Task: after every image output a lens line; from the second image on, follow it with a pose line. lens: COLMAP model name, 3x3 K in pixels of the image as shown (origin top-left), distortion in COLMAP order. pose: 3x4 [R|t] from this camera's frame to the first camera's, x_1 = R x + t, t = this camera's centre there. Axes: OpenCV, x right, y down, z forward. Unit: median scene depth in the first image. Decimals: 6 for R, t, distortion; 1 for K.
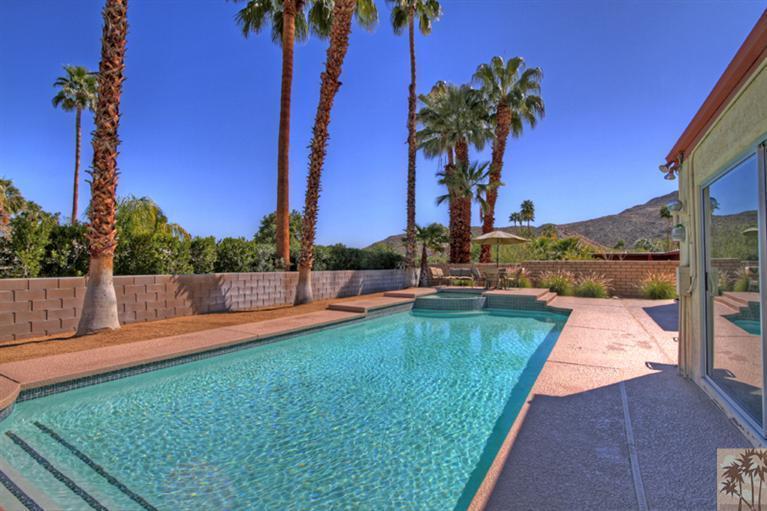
lens RADIAL K [[364.2, 0, 390.1], [0, 364.2, 258.9], [0, 0, 1]] dist [-0.016203, 0.001984]
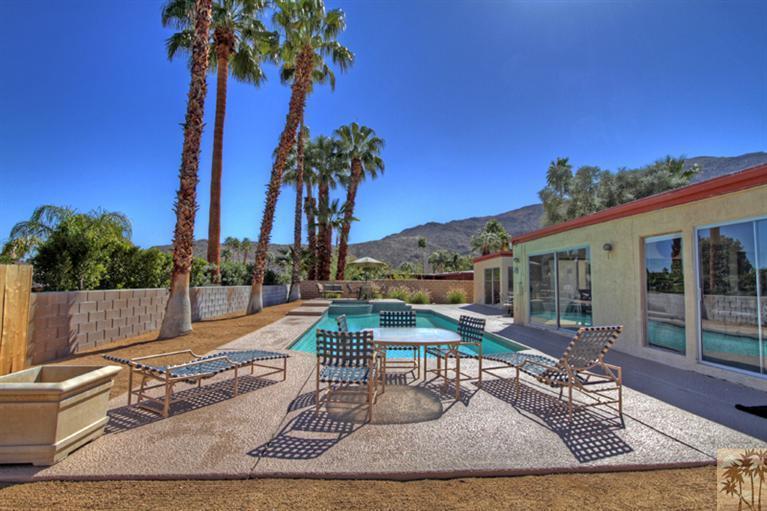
lens RADIAL K [[364.2, 0, 390.1], [0, 364.2, 258.9], [0, 0, 1]] dist [-0.016203, 0.001984]
pose [[0.828682, 0.042261, 0.558121, -0.306508], [-0.016184, 0.998538, -0.051581, -0.000299], [-0.559485, 0.033712, 0.828155, -0.141891]]
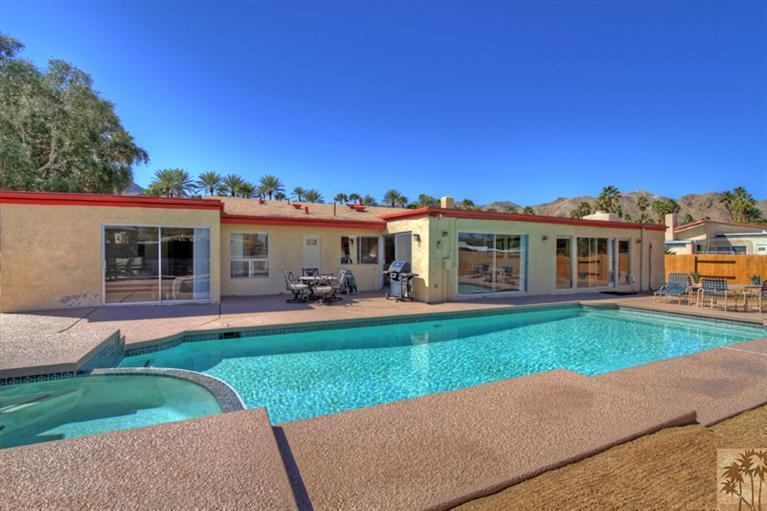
lens RADIAL K [[364.2, 0, 390.1], [0, 364.2, 258.9], [0, 0, 1]] dist [-0.016203, 0.001984]
pose [[-0.823759, -0.013486, 0.566780, -0.065379], [-0.016668, 0.999861, -0.000435, 0.007580], [-0.566696, -0.009805, -0.823869, 0.704425]]
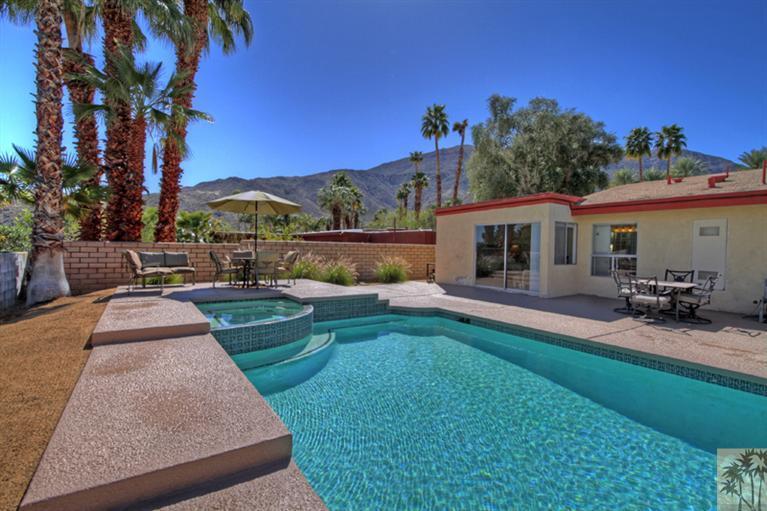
lens RADIAL K [[364.2, 0, 390.1], [0, 364.2, 258.9], [0, 0, 1]] dist [-0.016203, 0.001984]
pose [[0.437199, -0.026048, 0.898987, -0.120566], [-0.027101, 0.998745, 0.042118, 0.004383], [-0.898956, -0.042778, 0.435945, 0.407411]]
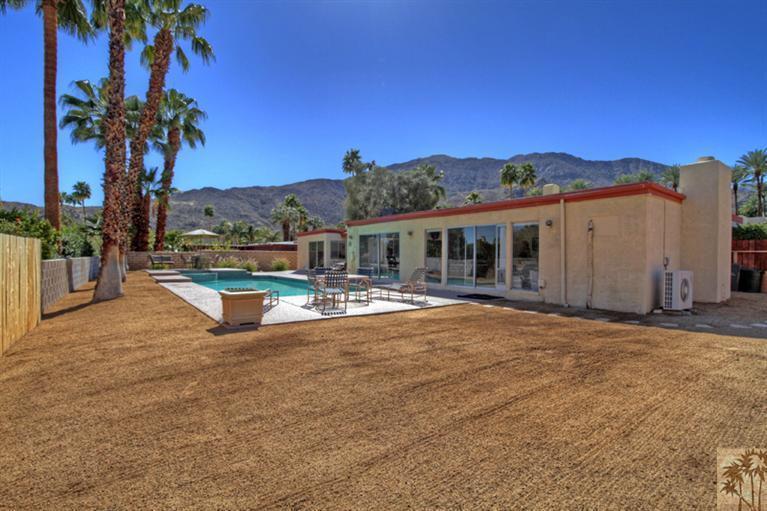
lens RADIAL K [[364.2, 0, 390.1], [0, 364.2, 258.9], [0, 0, 1]] dist [-0.016203, 0.001984]
pose [[0.386888, -0.010857, 0.922063, -0.575937], [-0.015638, 0.999710, 0.018332, 0.002505], [-0.921994, -0.021512, 0.386606, -0.198246]]
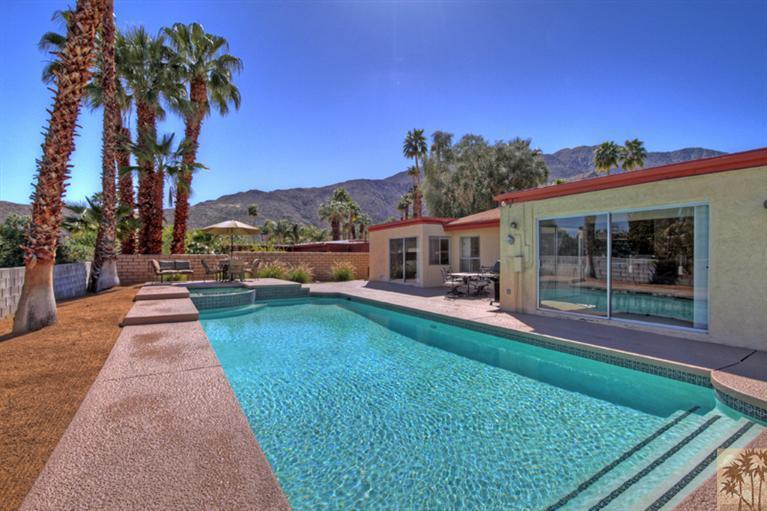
lens RADIAL K [[364.2, 0, 390.1], [0, 364.2, 258.9], [0, 0, 1]] dist [-0.016203, 0.001984]
pose [[0.481953, -0.013289, 0.876097, -0.259579], [-0.009606, 0.999745, 0.020448, 0.000491], [-0.876145, -0.018271, 0.481702, 0.139302]]
